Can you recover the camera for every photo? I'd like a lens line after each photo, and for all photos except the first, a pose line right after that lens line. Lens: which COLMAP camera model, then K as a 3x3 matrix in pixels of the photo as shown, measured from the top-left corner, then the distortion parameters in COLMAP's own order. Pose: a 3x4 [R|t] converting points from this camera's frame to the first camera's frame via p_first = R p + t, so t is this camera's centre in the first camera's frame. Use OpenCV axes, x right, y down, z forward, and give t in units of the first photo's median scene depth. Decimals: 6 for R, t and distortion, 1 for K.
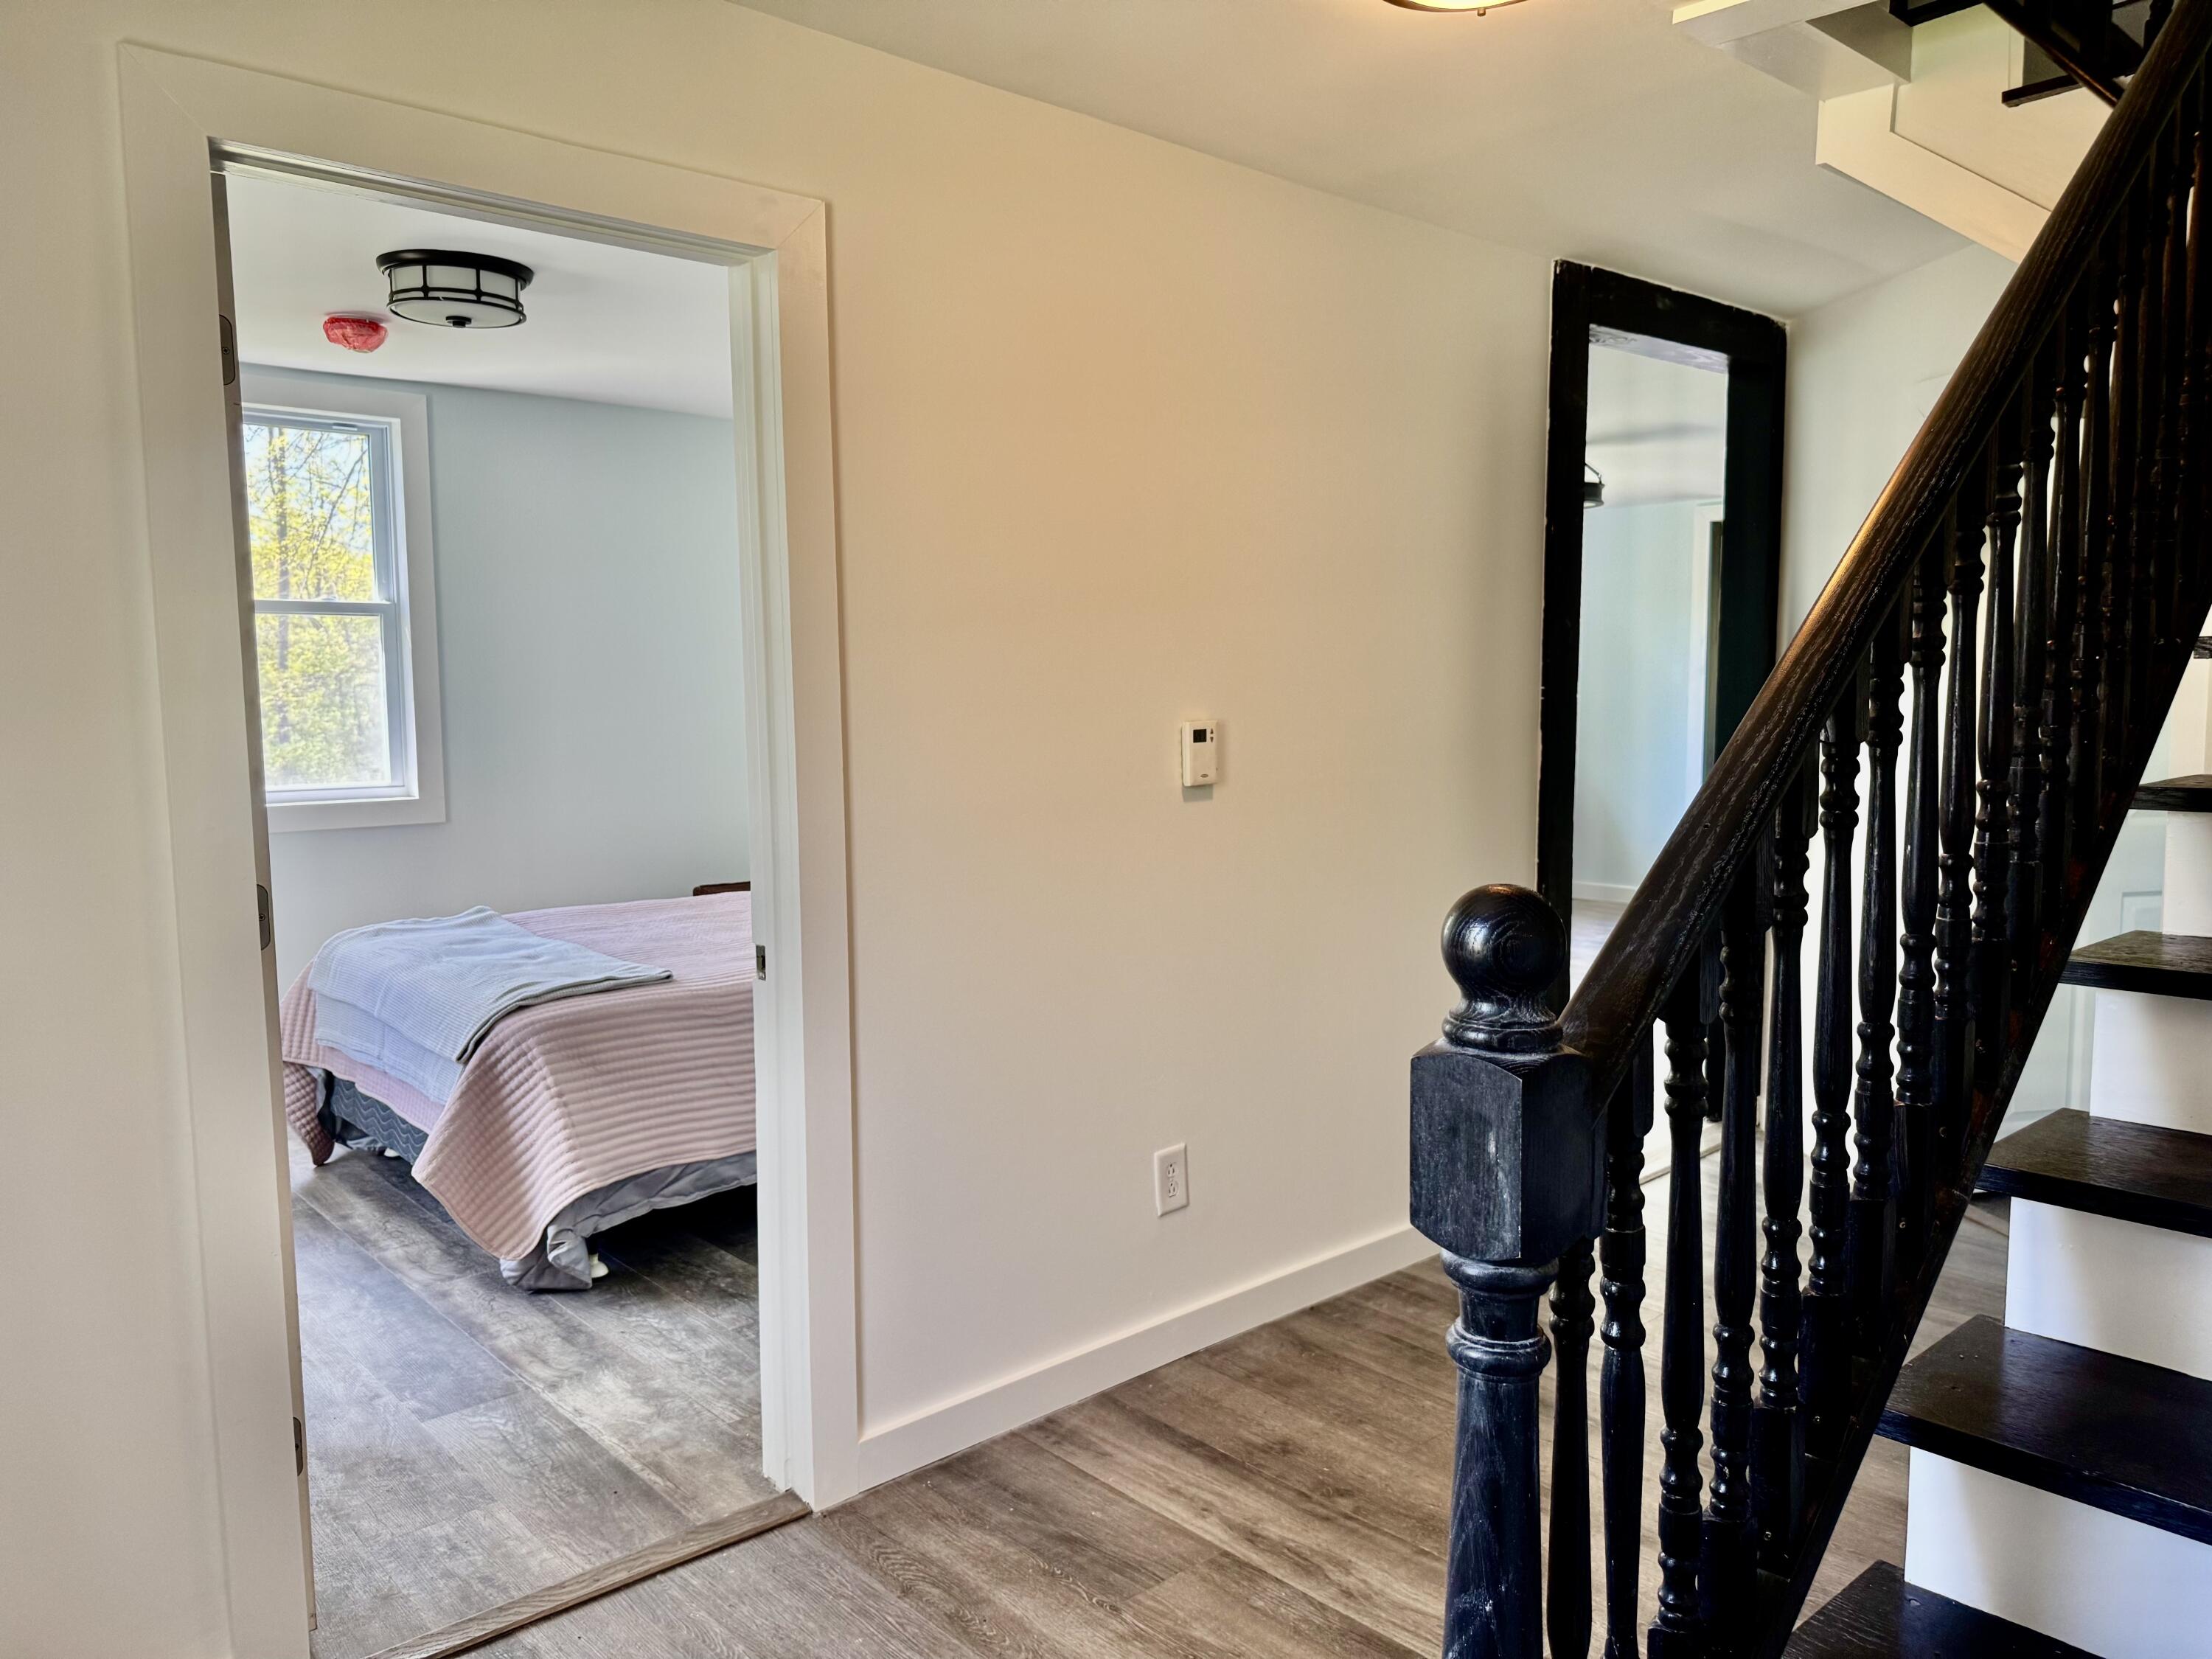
lens RADIAL K [[1555.3, 0, 1097.7], [0, 1555.3, 808.5], [0, 0, 1]] dist [0.087959, -0.105291]
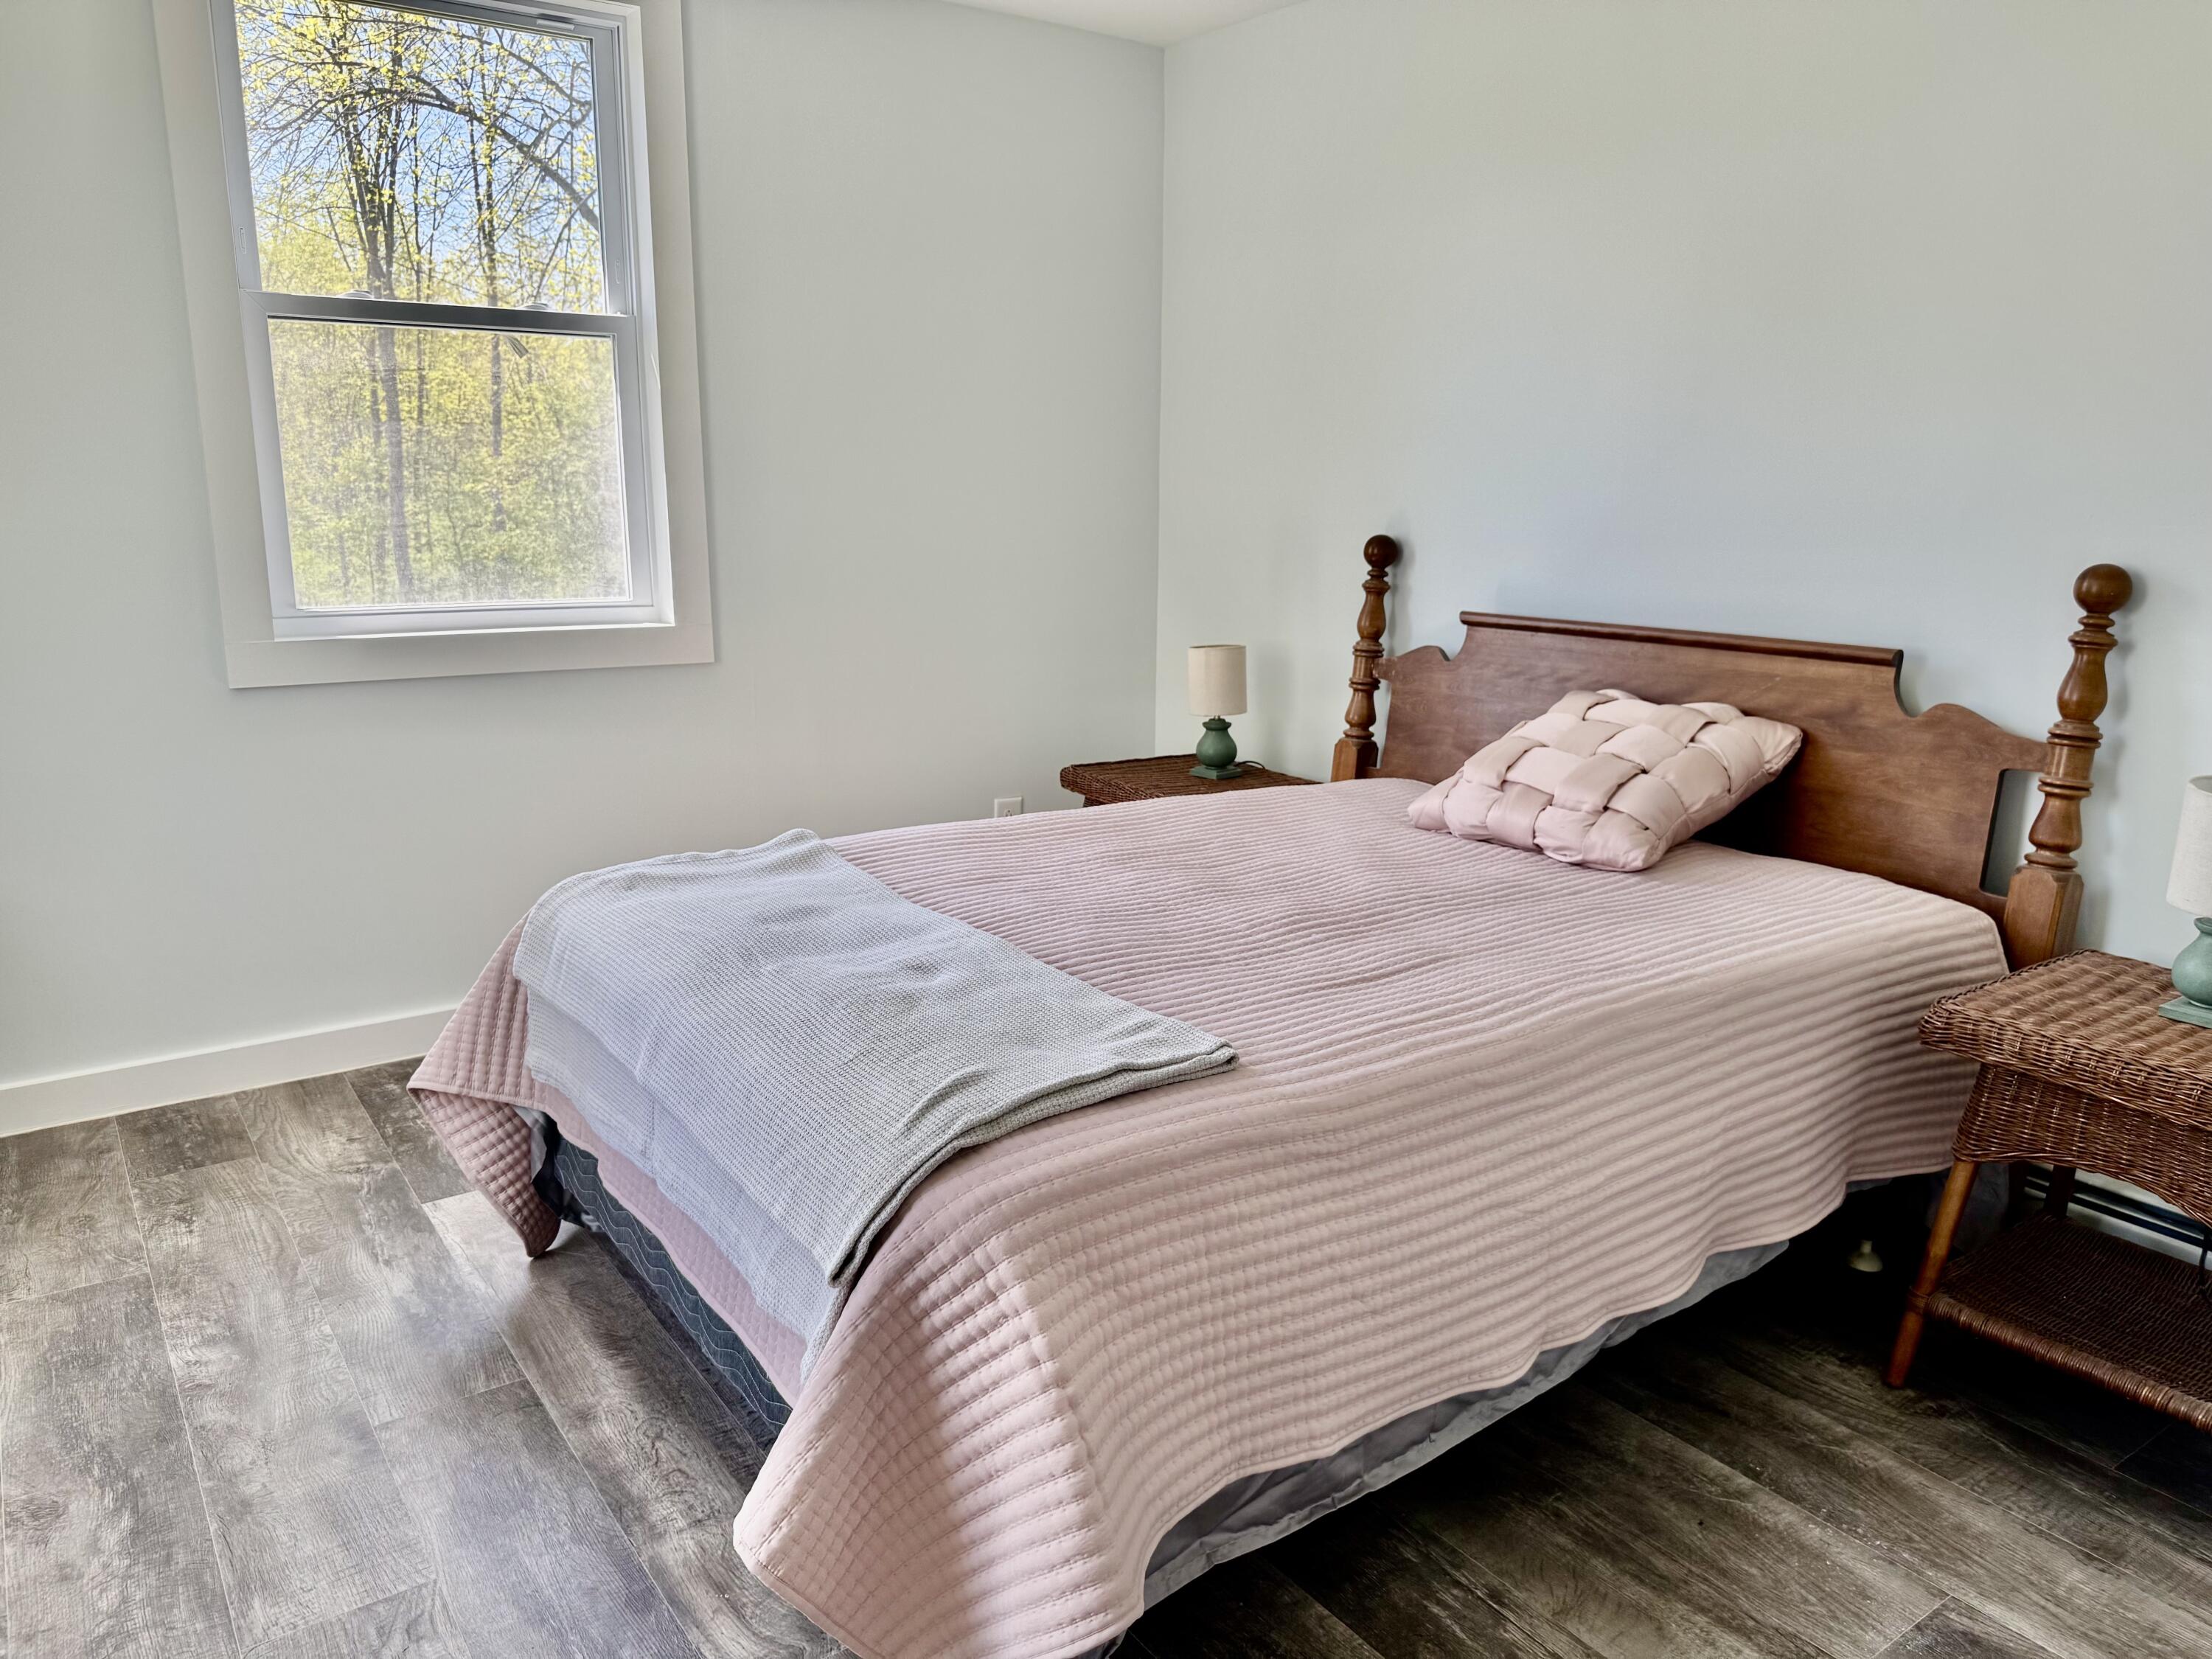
lens RADIAL K [[1555.3, 0, 1128.8], [0, 1555.3, 842.3], [0, 0, 1]] dist [0.087959, -0.105291]
pose [[0.994227, 0.050442, -0.094700, -0.256453], [-0.036820, 0.989404, 0.140443, -0.021505], [0.100781, -0.136145, 0.985549, 0.527987]]
